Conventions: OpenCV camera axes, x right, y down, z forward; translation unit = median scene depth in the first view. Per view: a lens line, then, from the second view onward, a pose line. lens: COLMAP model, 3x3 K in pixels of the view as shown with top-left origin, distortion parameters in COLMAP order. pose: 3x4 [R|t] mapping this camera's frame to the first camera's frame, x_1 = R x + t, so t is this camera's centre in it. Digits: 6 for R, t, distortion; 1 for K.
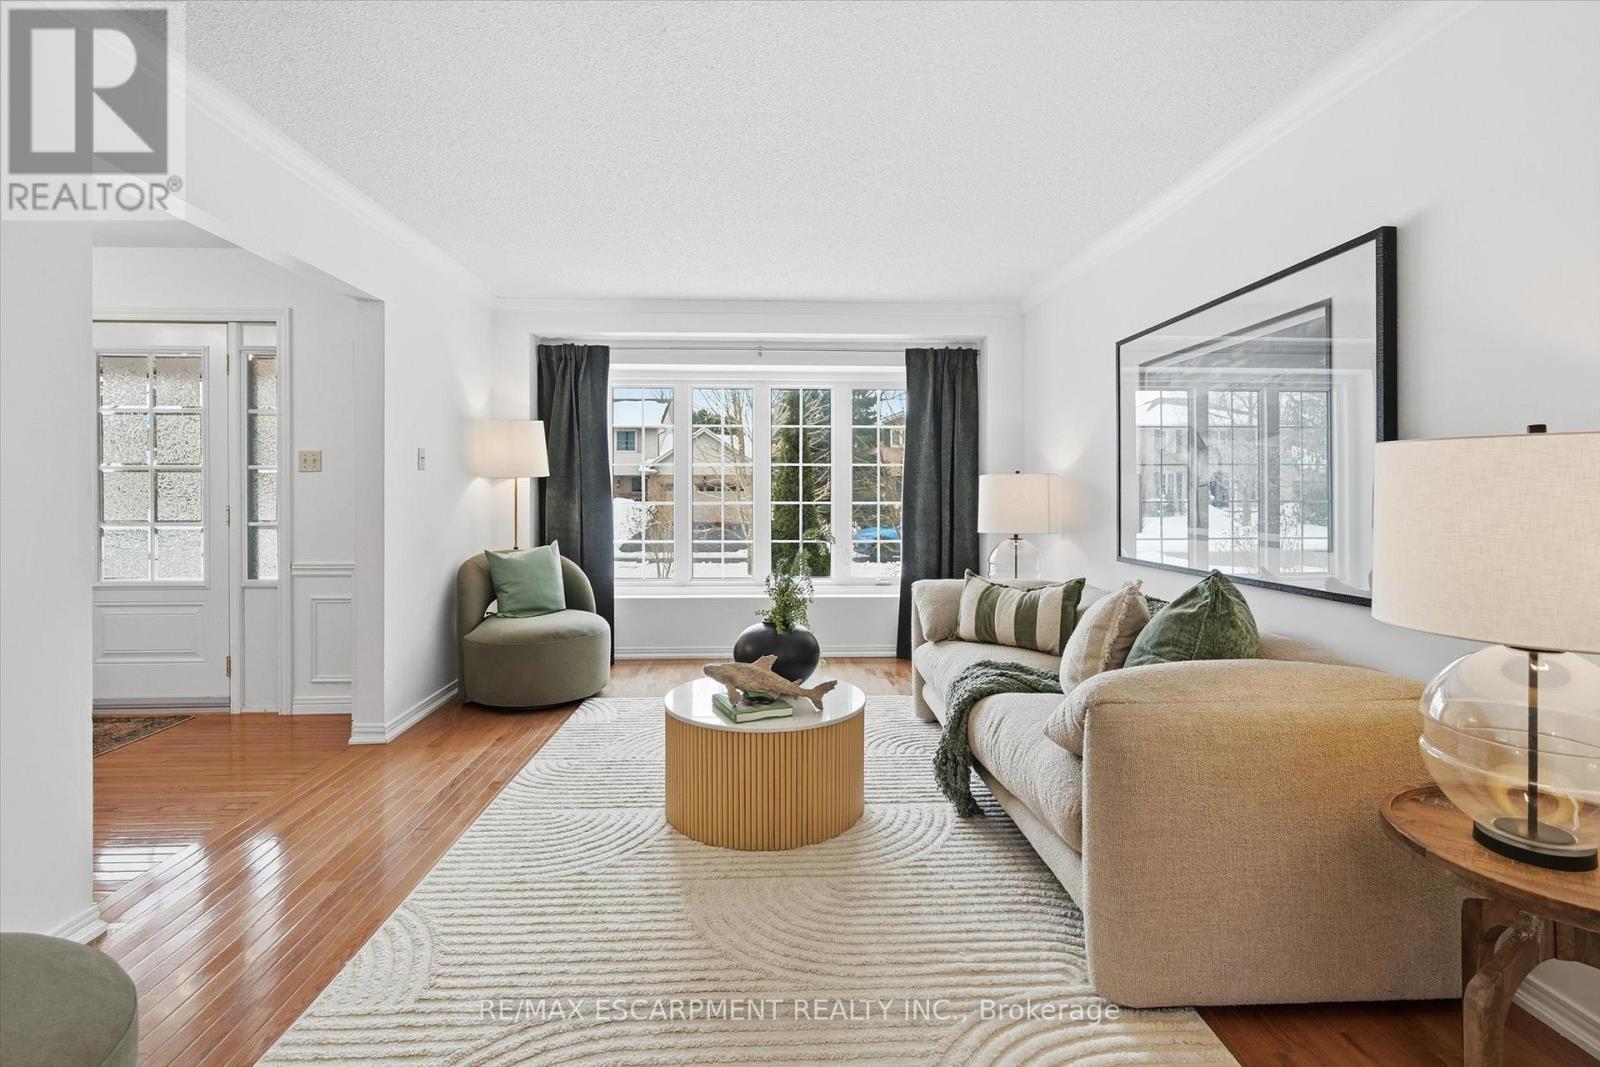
lens RADIAL K [[750.7, 0, 800.8], [0, 750.7, 500.8], [0, 0, 1]] dist [-0.002601, -0.000019]
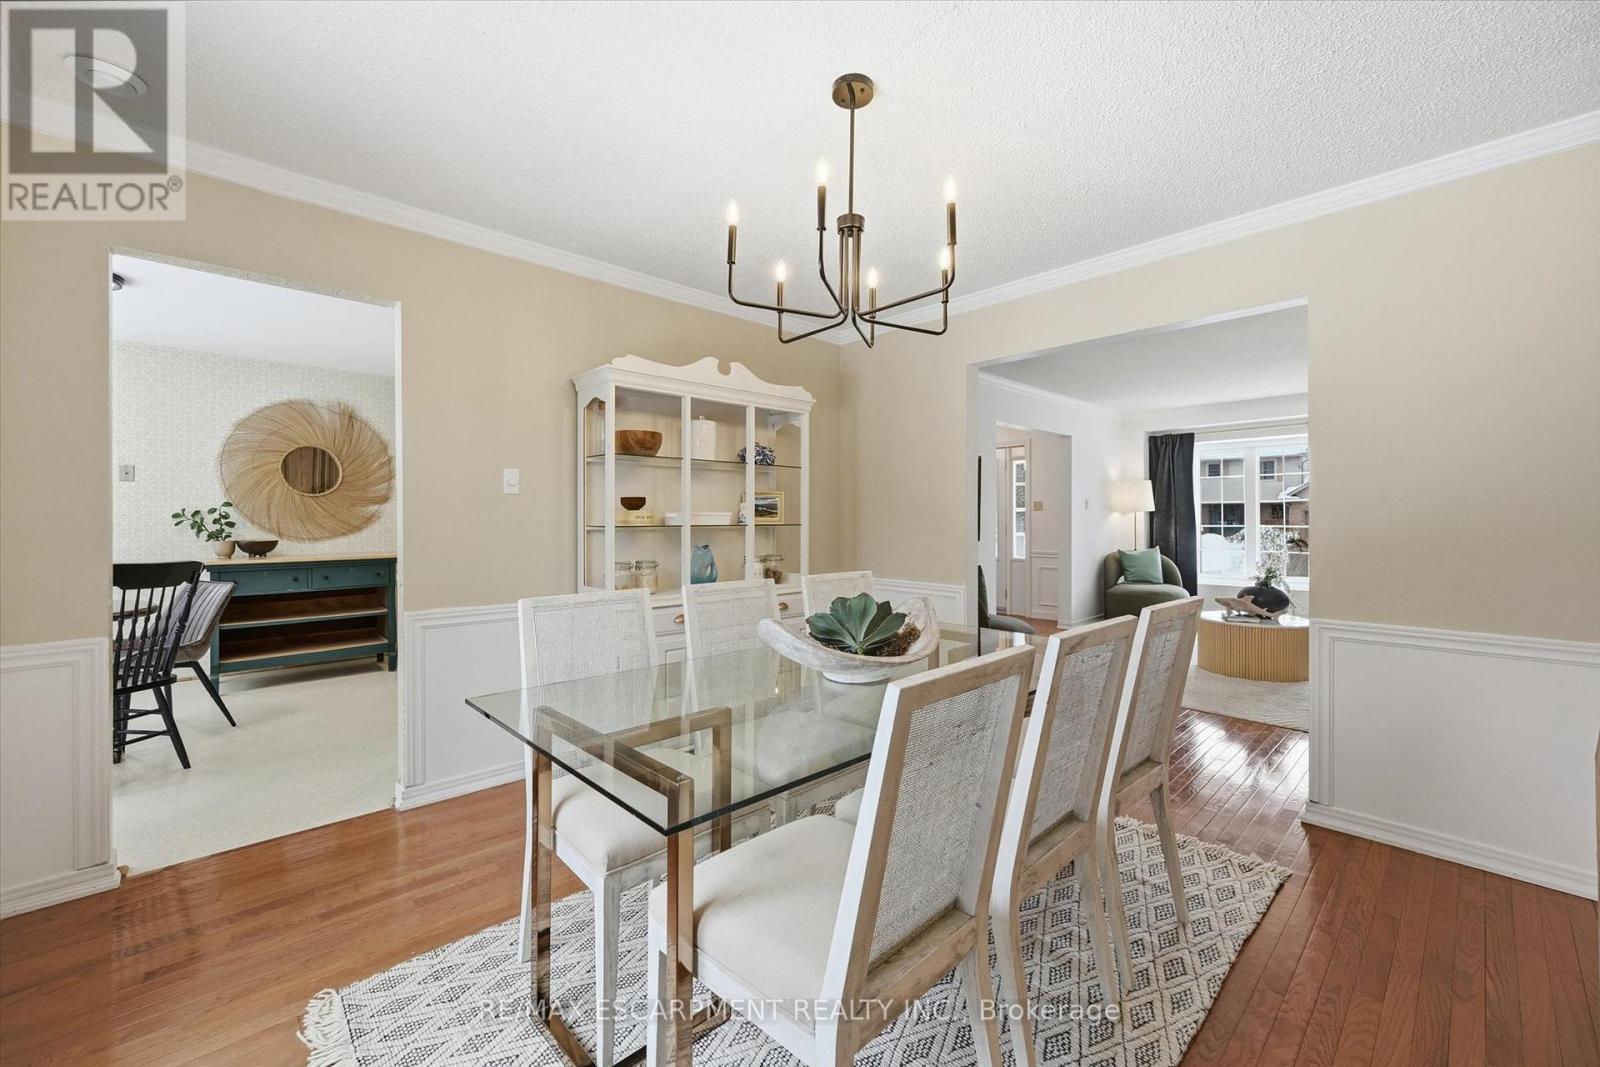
lens RADIAL K [[646.9, 0, 798.9], [0, 646.9, 514.8], [0, 0, 1]] dist [-0.000078, 0.000054]
pose [[0.646108, -0.006848, -0.763215, 0.351659], [-0.006652, 0.999871, -0.014603, 0.006787], [0.763217, 0.014512, 0.645979, -0.774040]]
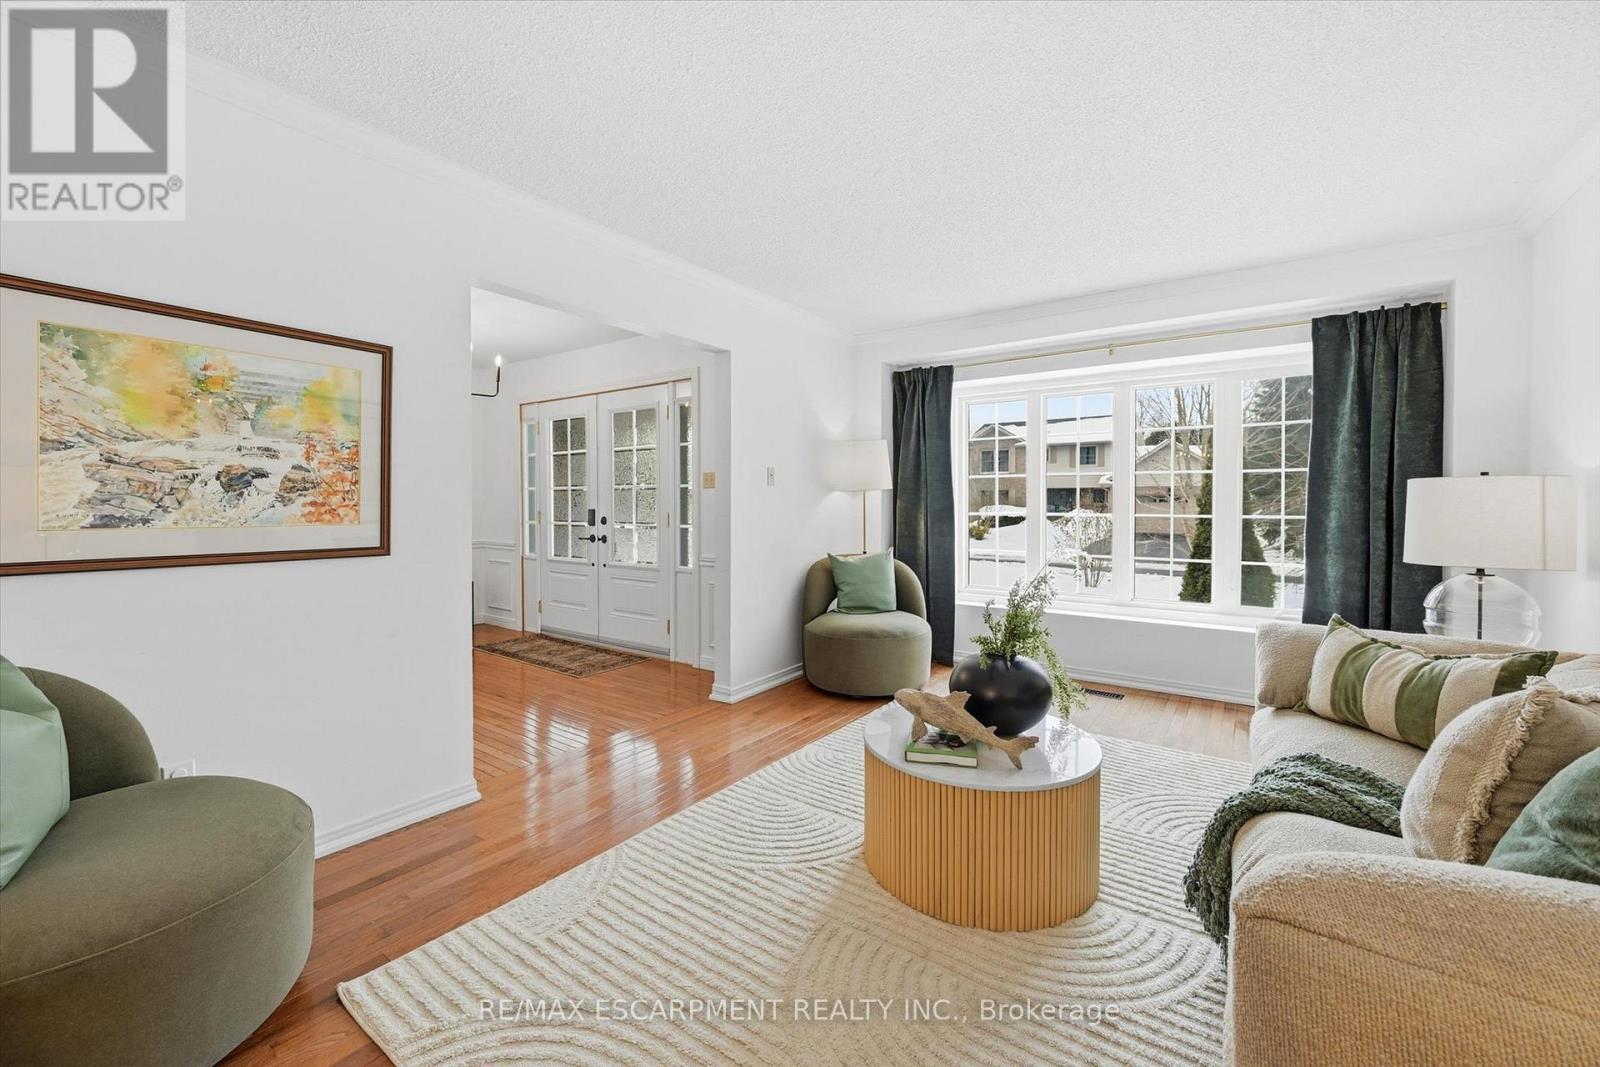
lens RADIAL K [[646.9, 0, 798.9], [0, 646.9, 514.8], [0, 0, 1]] dist [-0.000078, 0.000054]
pose [[0.788290, 0.011543, -0.615195, 0.171353], [-0.007866, 0.999931, 0.008683, -0.002526], [0.615253, -0.002005, 0.788327, 0.187000]]
